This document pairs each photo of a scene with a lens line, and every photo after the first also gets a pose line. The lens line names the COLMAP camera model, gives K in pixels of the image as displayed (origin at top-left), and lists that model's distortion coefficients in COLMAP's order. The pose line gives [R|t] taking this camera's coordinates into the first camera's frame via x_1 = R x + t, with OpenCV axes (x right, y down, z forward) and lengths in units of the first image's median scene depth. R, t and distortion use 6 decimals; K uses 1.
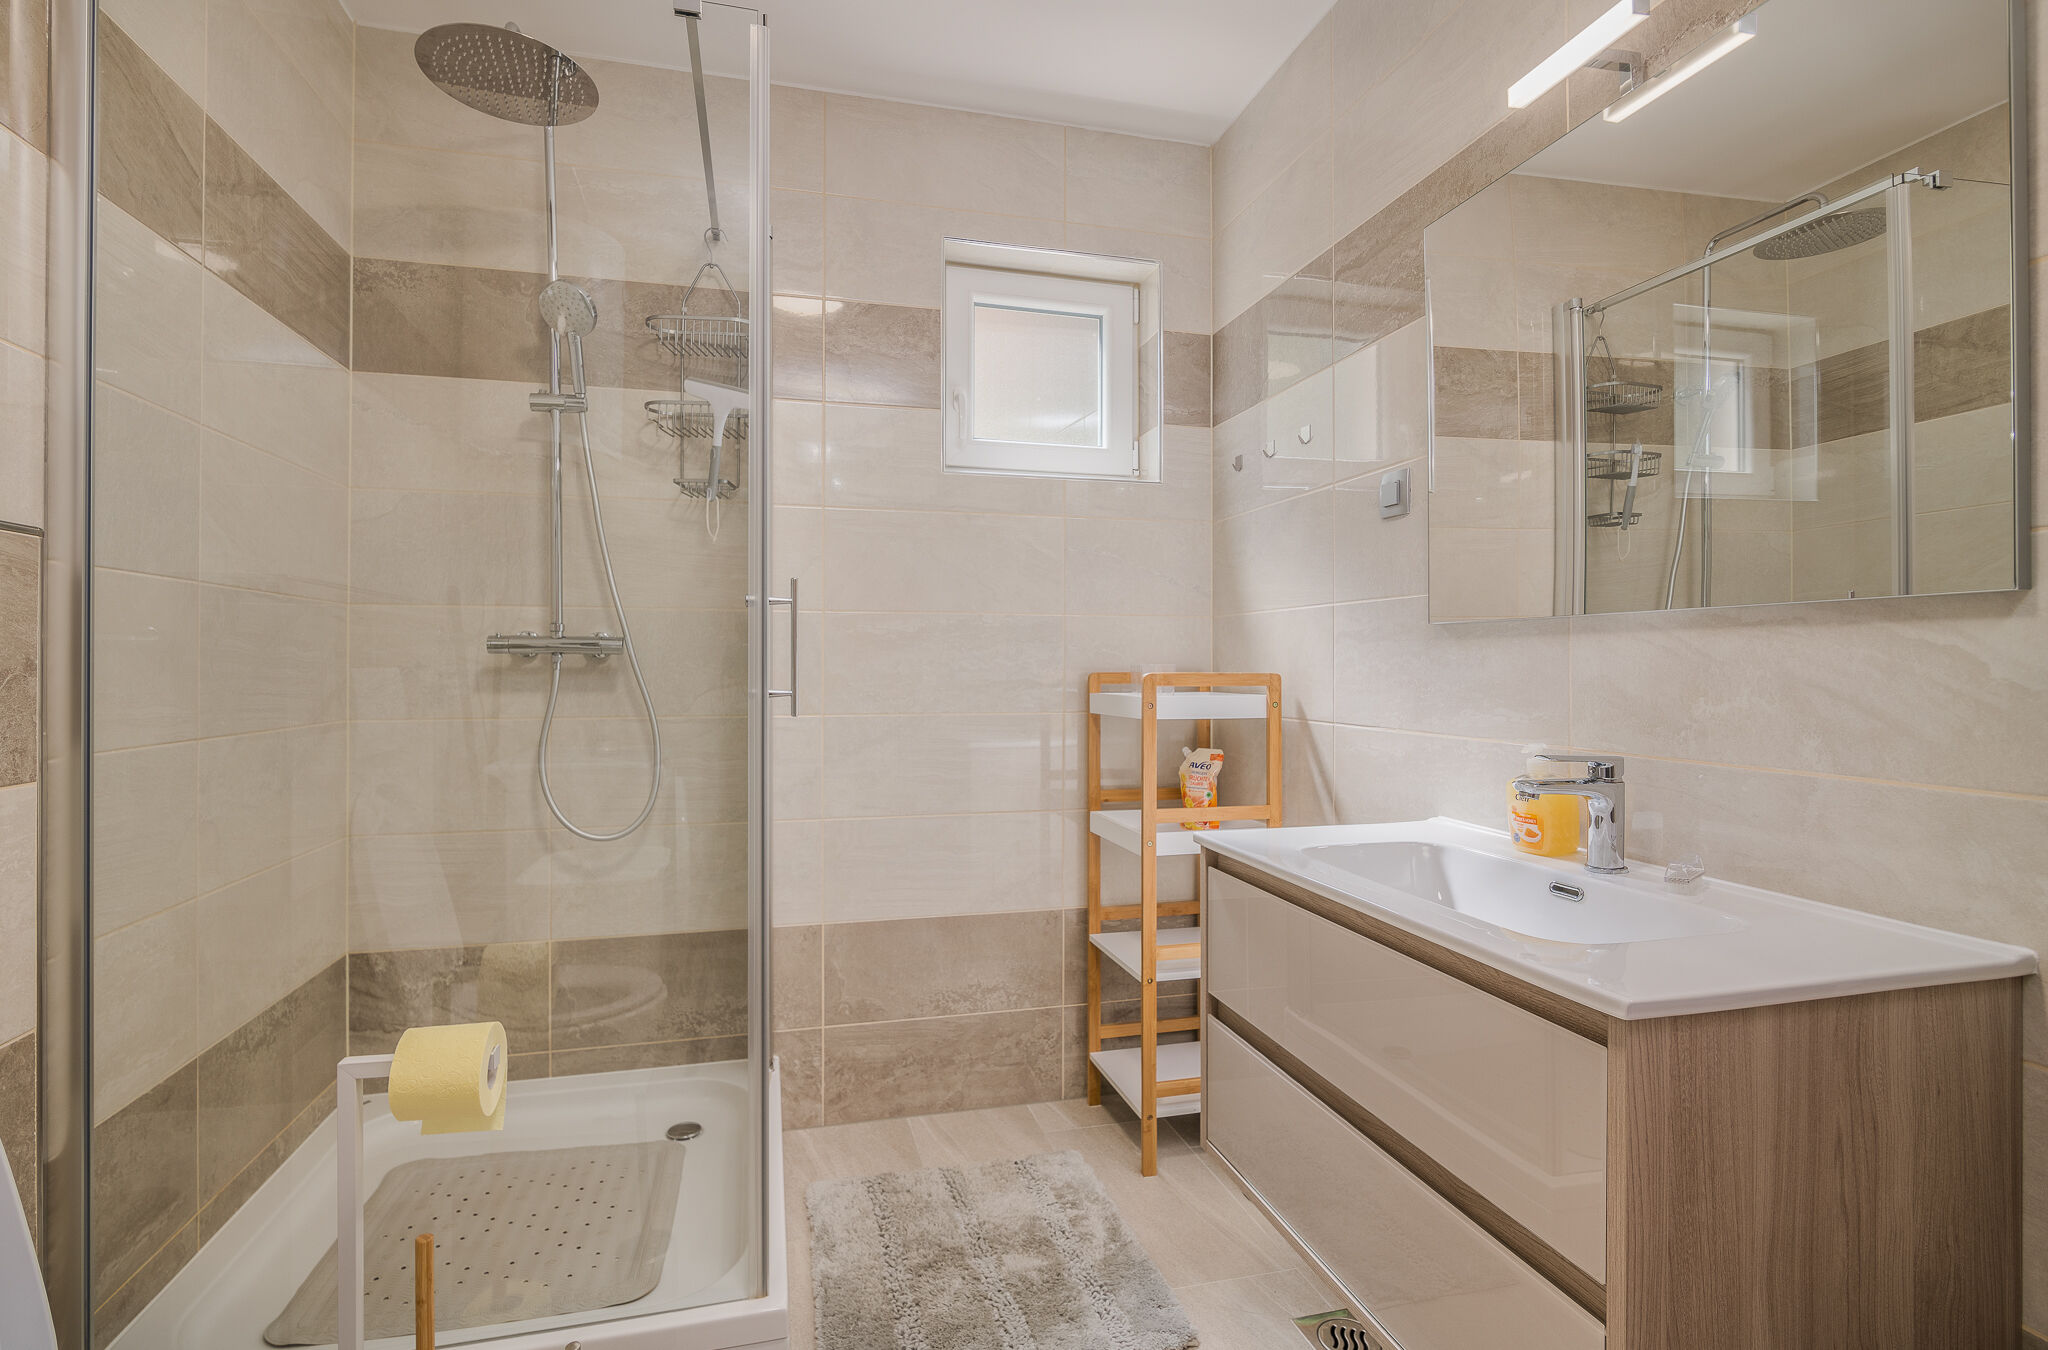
lens RADIAL K [[975.3, 0, 1014.7], [0, 975.3, 662.8], [0, 0, 1]] dist [0.000749, -0.000205]
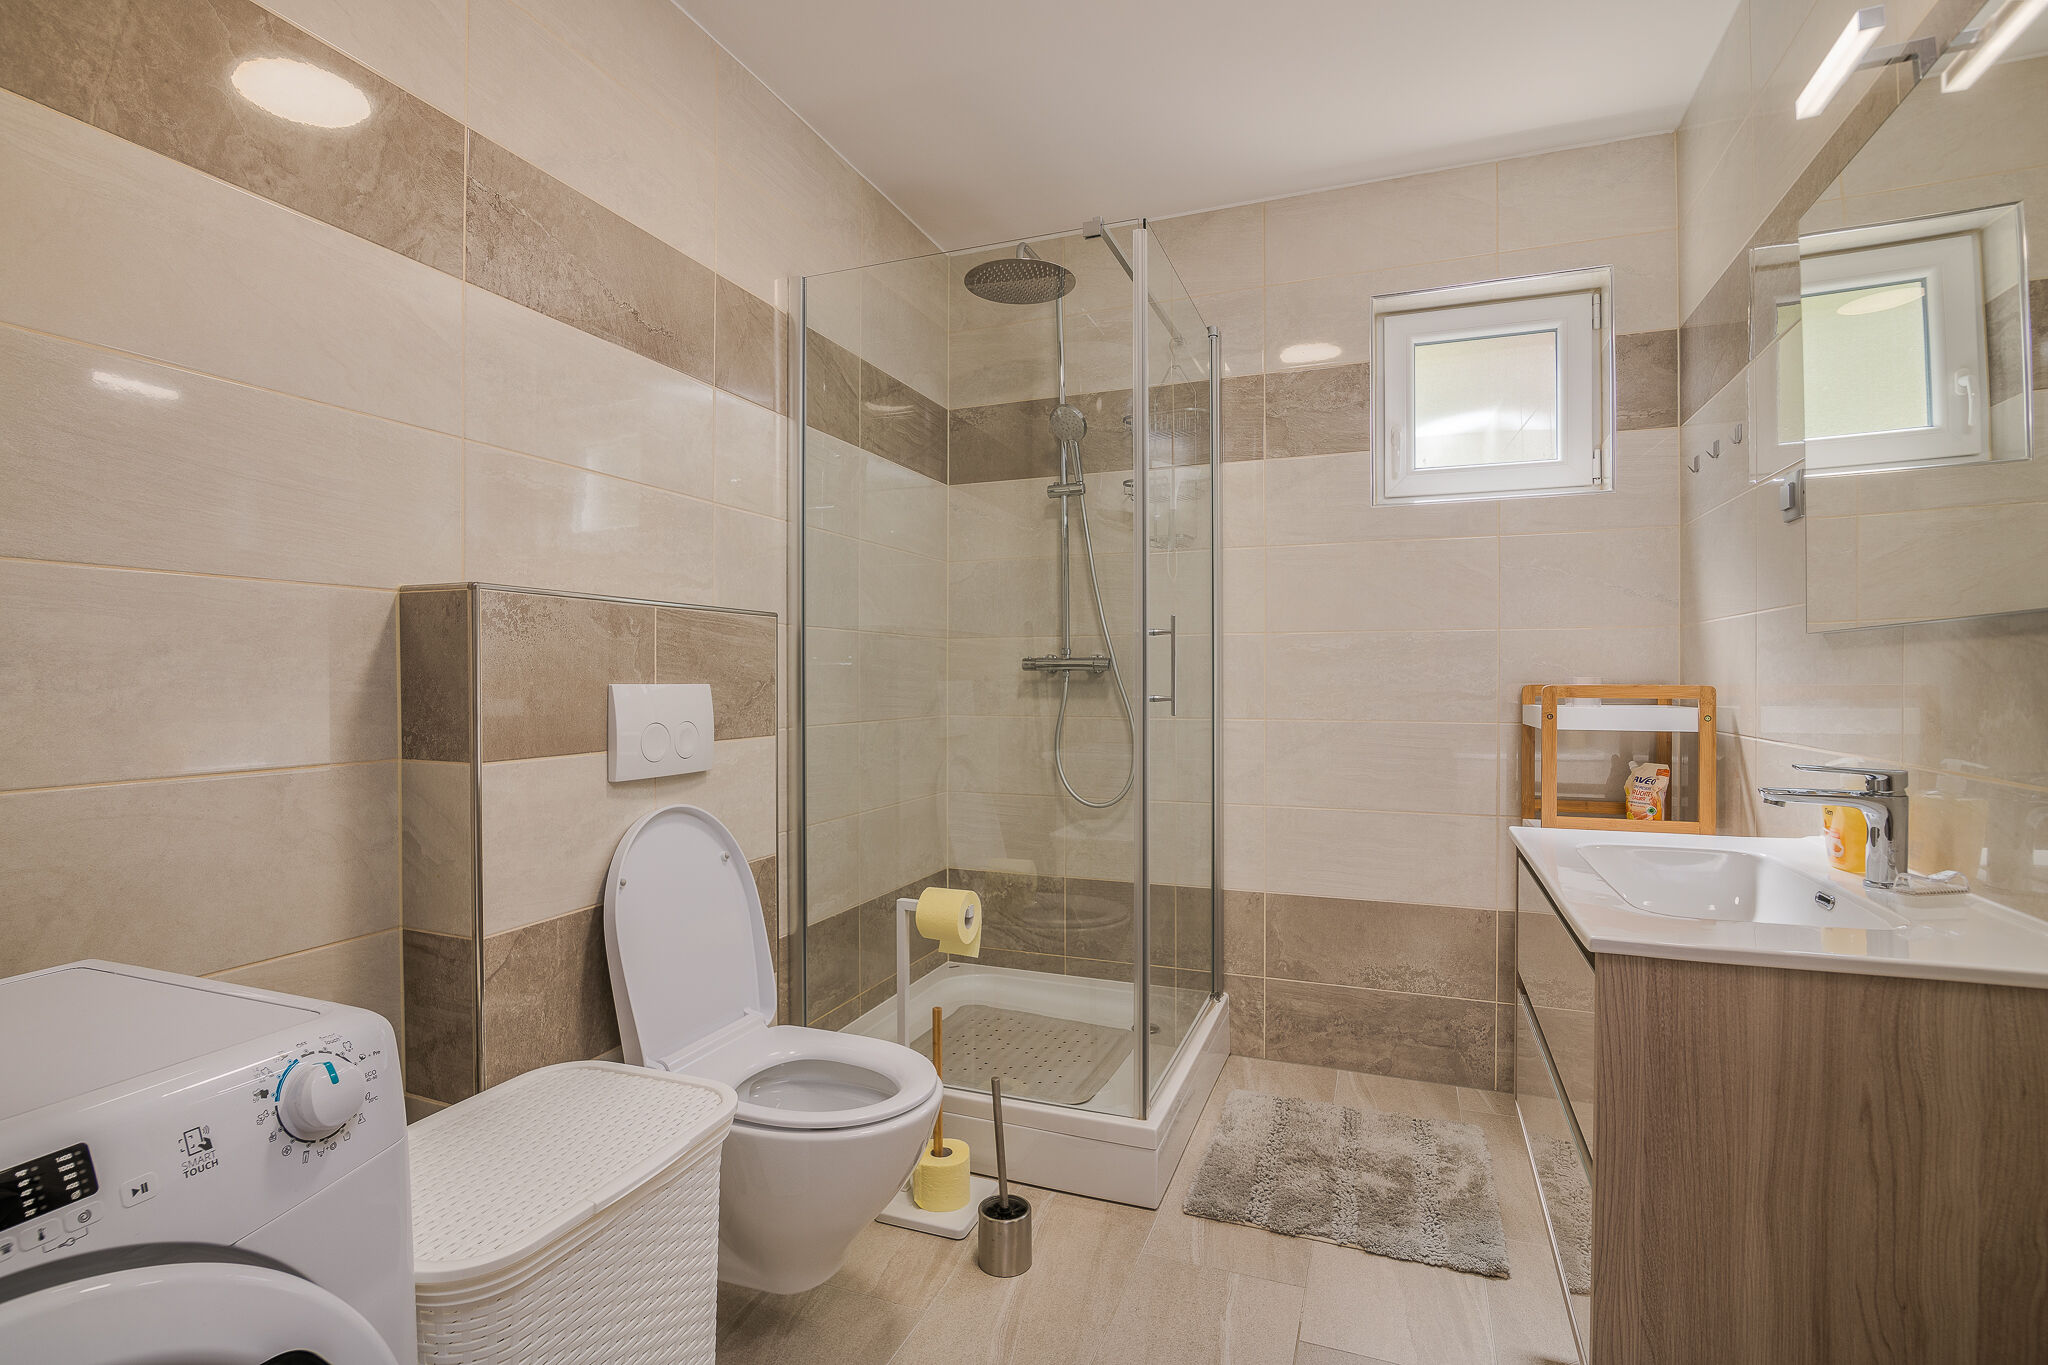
lens RADIAL K [[984.2, 0, 1024.0], [0, 984.2, 682.5], [0, 0, 1]] dist [-0.003830, 0.001132]
pose [[0.820878, 0.000237, -0.571103, 0.275598], [0.003853, 0.999975, 0.005955, -0.000675], [0.571091, -0.007089, 0.820856, -0.182354]]
